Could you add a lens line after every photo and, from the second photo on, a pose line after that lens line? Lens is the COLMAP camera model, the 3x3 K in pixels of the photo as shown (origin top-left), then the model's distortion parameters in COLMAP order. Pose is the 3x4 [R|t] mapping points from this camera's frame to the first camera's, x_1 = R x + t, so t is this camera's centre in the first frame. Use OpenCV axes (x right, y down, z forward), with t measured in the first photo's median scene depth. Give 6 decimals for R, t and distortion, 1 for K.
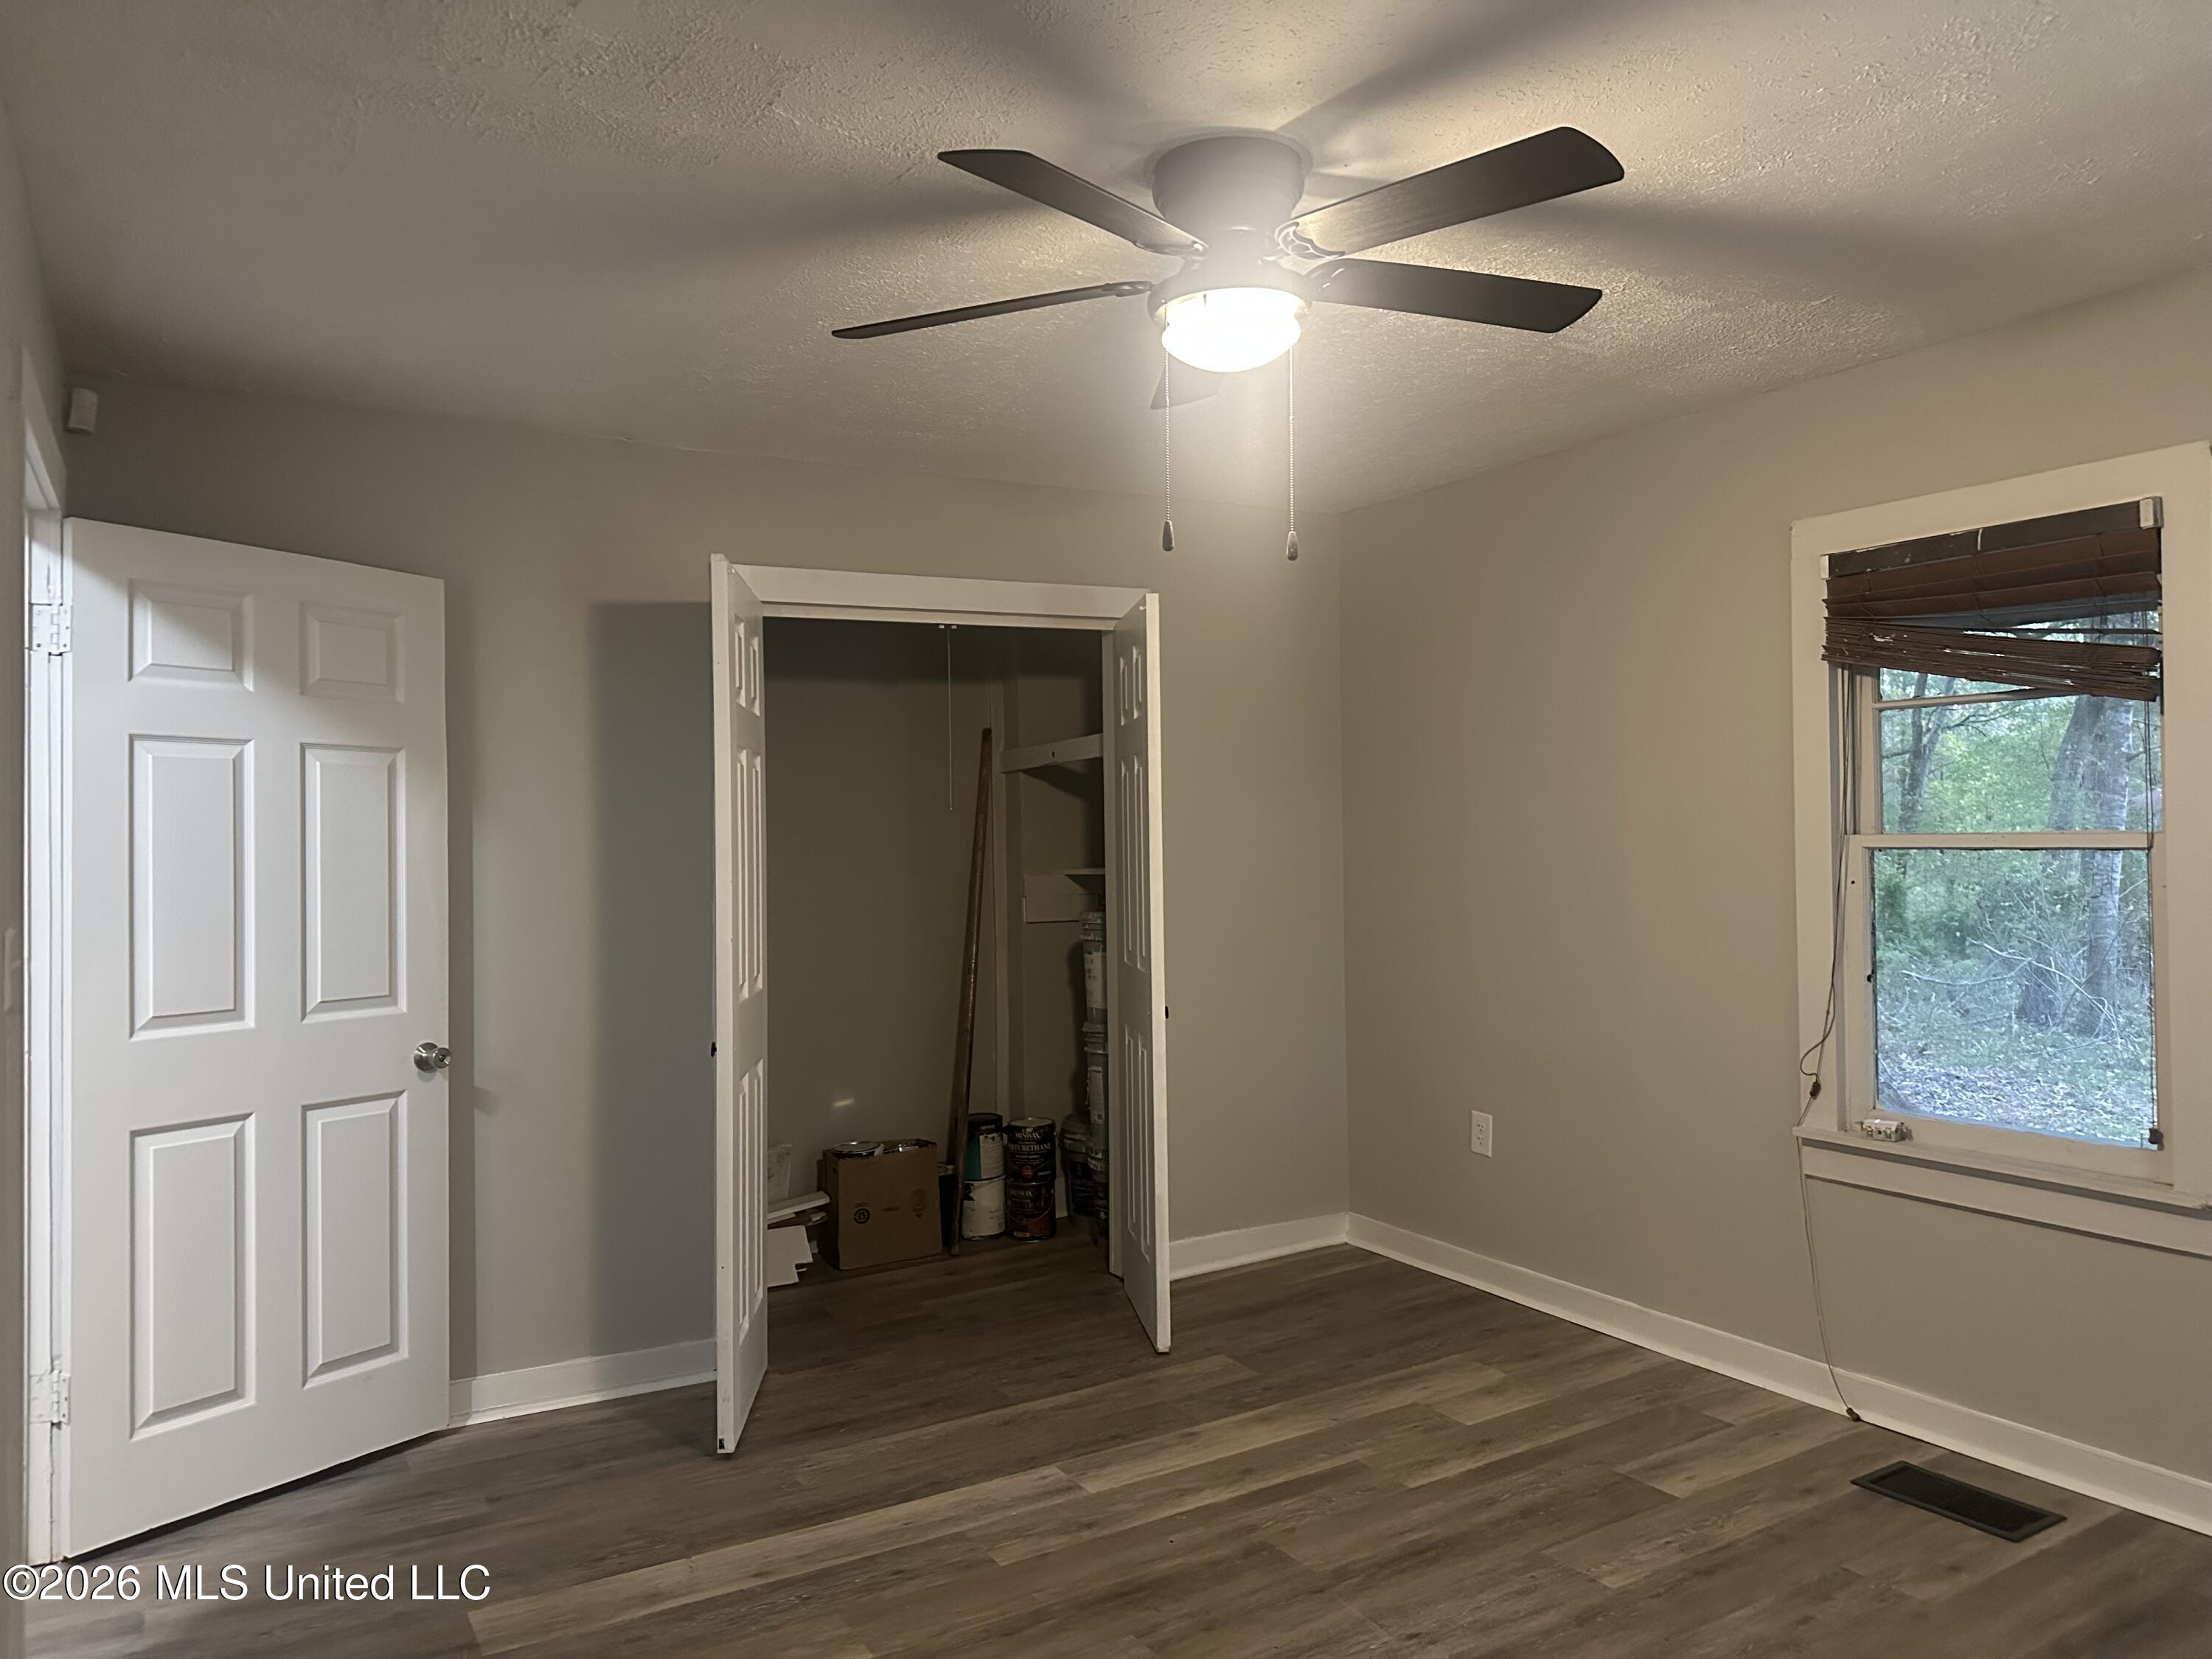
lens RADIAL K [[1532.5, 0, 1124.6], [0, 1532.5, 807.5], [0, 0, 1]] dist [0.046763, -0.063693]
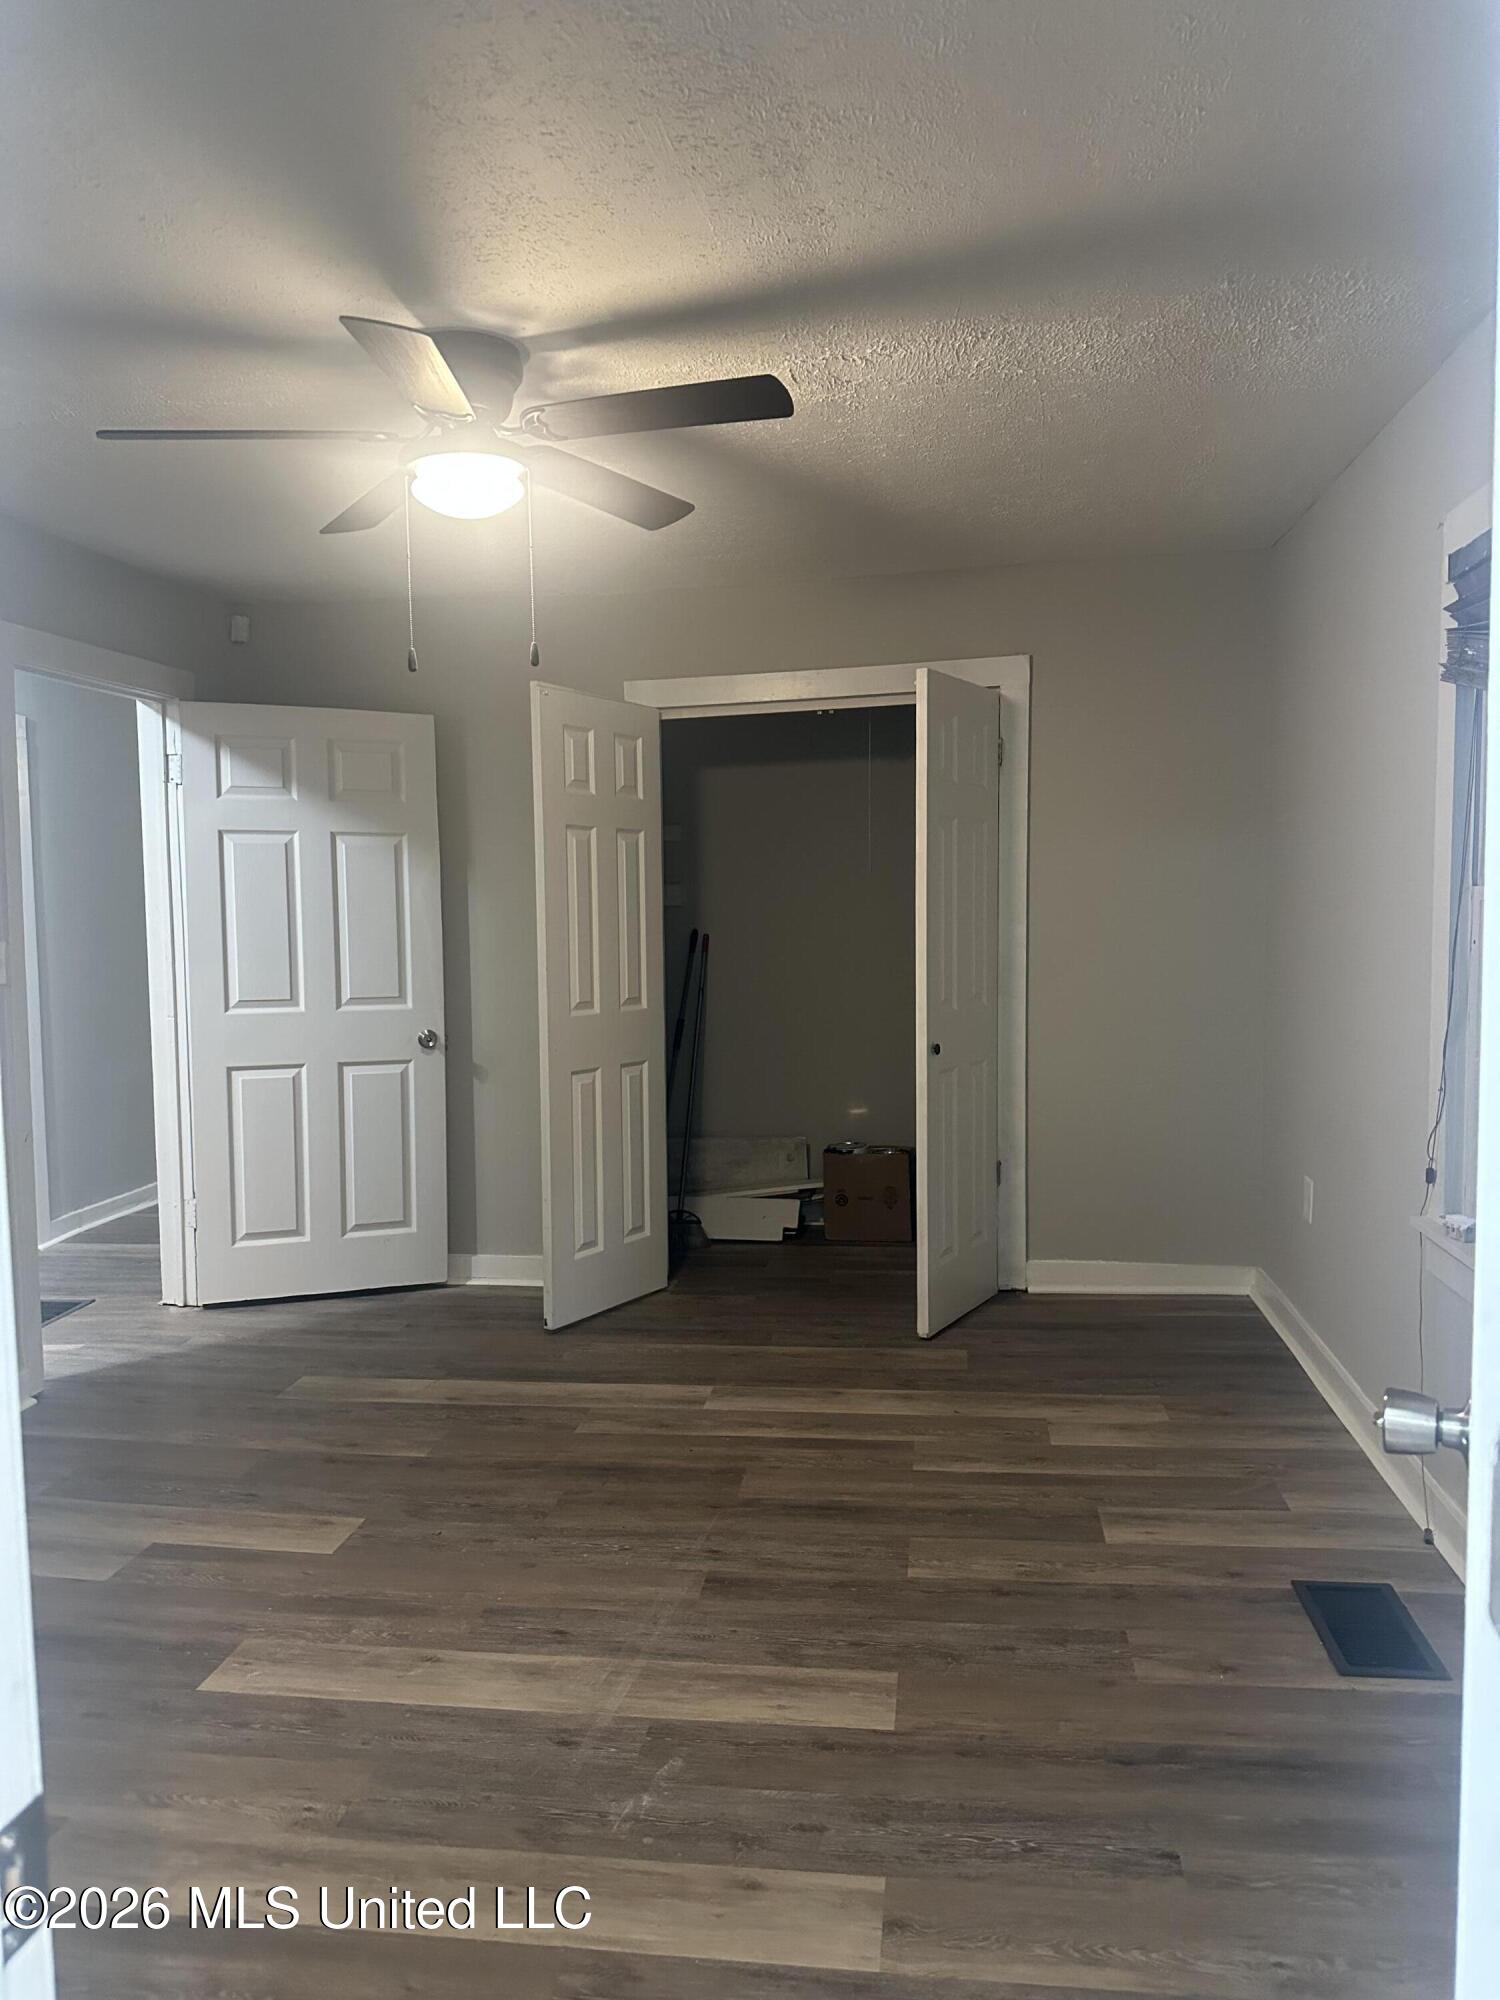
lens RADIAL K [[1385.6, 0, 788.0], [0, 1385.6, 1014.0], [0, 0, 1]] dist [0.046763, -0.063693]
pose [[0.788299, 0.054154, -0.612904, 0.702777], [0.012432, 0.994514, 0.103861, 0.000831], [0.615166, -0.089494, 0.783302, 0.168960]]
